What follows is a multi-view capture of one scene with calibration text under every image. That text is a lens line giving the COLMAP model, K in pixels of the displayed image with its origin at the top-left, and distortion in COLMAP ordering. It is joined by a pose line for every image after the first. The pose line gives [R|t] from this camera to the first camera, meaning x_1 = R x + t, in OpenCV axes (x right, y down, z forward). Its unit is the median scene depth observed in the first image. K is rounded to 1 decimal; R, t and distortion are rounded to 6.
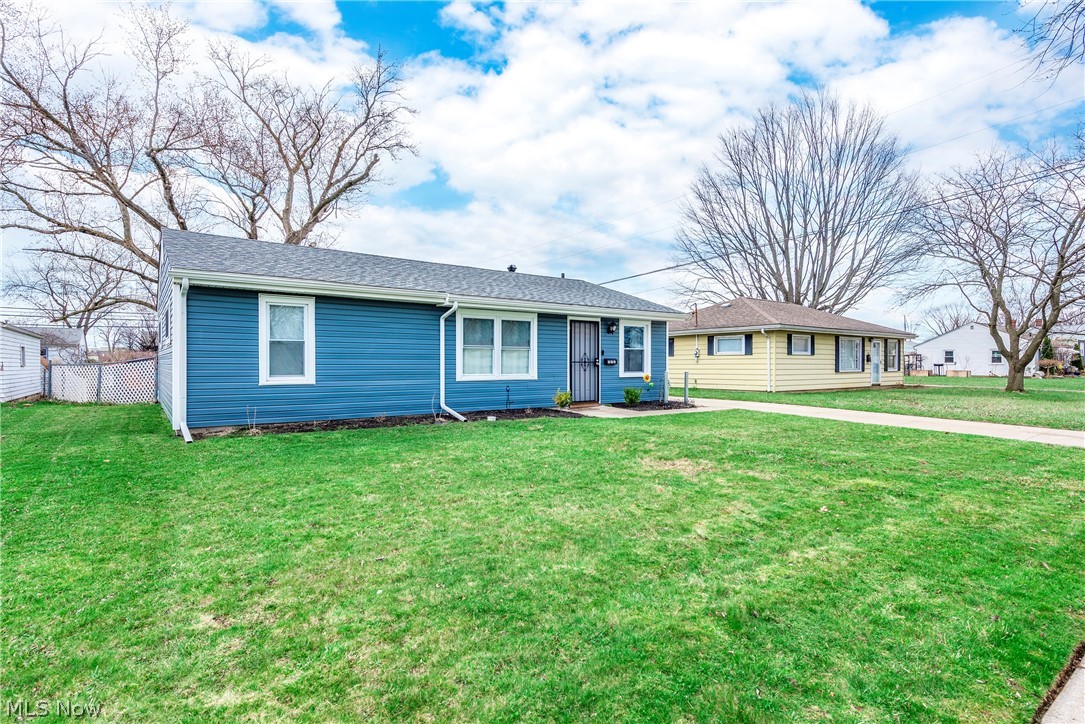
lens RADIAL K [[556.8, 0, 543.1], [0, 556.8, 365.0], [0, 0, 1]] dist [-0.002824, -0.000244]
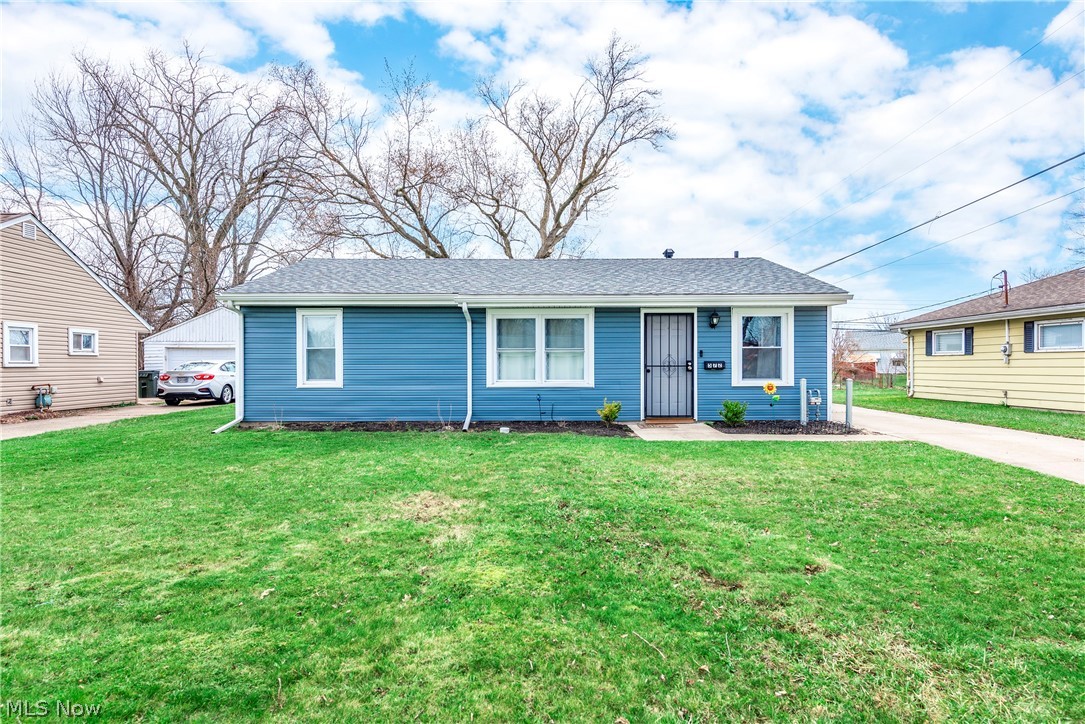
lens RADIAL K [[589.2, 0, 543.0], [0, 589.2, 363.1], [0, 0, 1]] dist [0.003946, -0.000682]
pose [[0.792906, -0.004762, -0.609325, 0.470952], [0.001762, 0.999983, -0.005522, -0.005209], [0.609341, 0.003304, 0.792901, 0.254884]]
